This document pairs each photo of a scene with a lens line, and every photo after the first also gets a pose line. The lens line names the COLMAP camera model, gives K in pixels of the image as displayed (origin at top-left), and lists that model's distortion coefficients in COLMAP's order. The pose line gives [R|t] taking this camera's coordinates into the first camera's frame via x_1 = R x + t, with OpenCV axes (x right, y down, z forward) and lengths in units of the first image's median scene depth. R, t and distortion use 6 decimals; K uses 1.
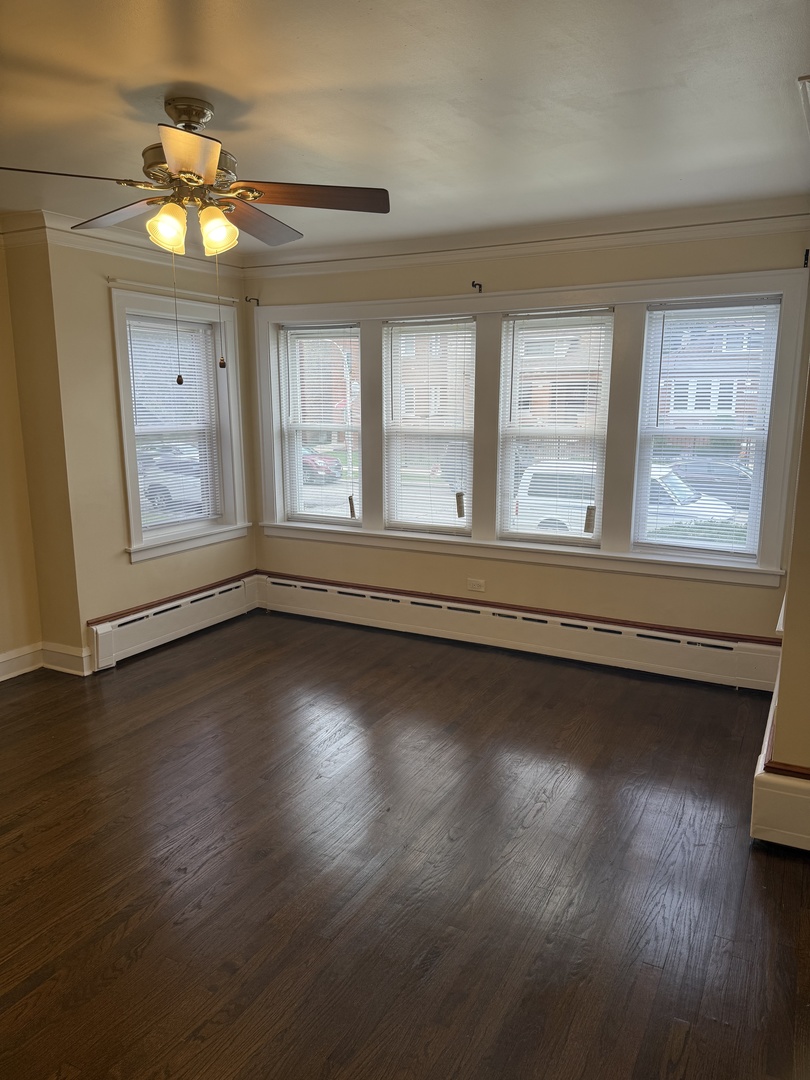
lens RADIAL K [[775.4, 0, 403.9], [0, 775.4, 554.5], [0, 0, 1]] dist [0.202318, -0.000054]
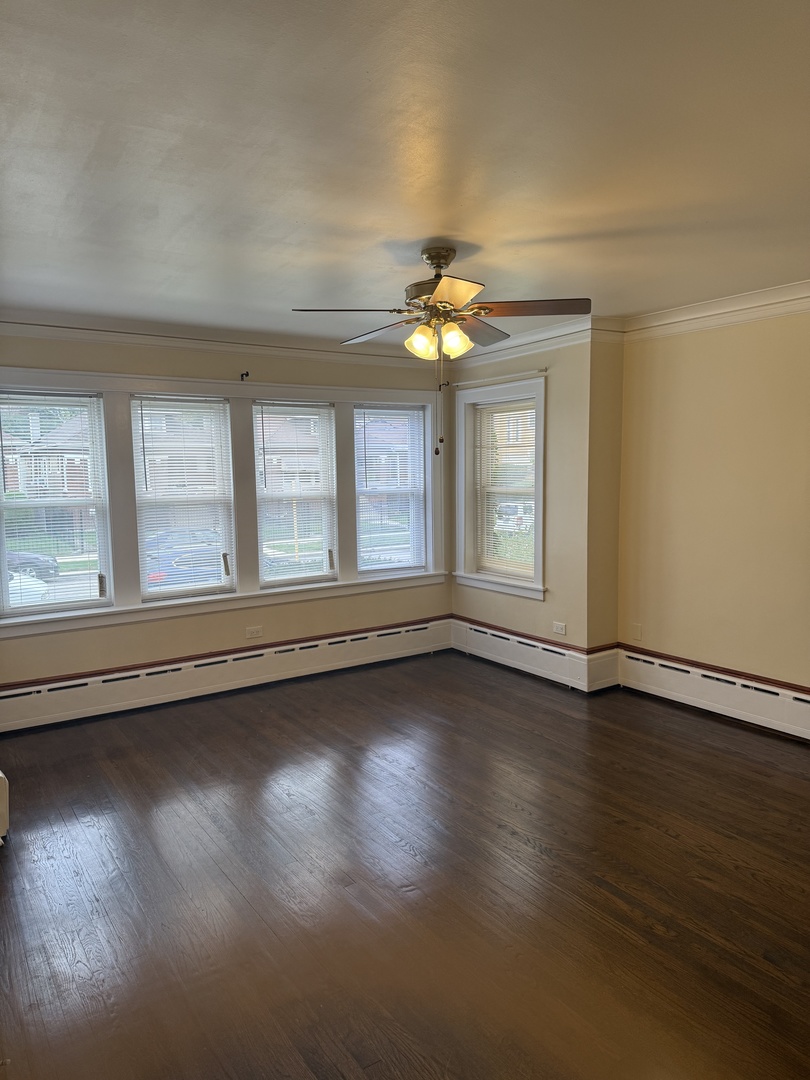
lens RADIAL K [[705.2, 0, 405.0], [0, 705.2, 540.0], [0, 0, 1]] dist [0.003545, 0.000168]
pose [[0.466239, -0.104485, 0.878467, -0.721953], [0.176736, 0.983984, 0.023233, -0.080955], [-0.866825, 0.144425, 0.477238, 0.328312]]
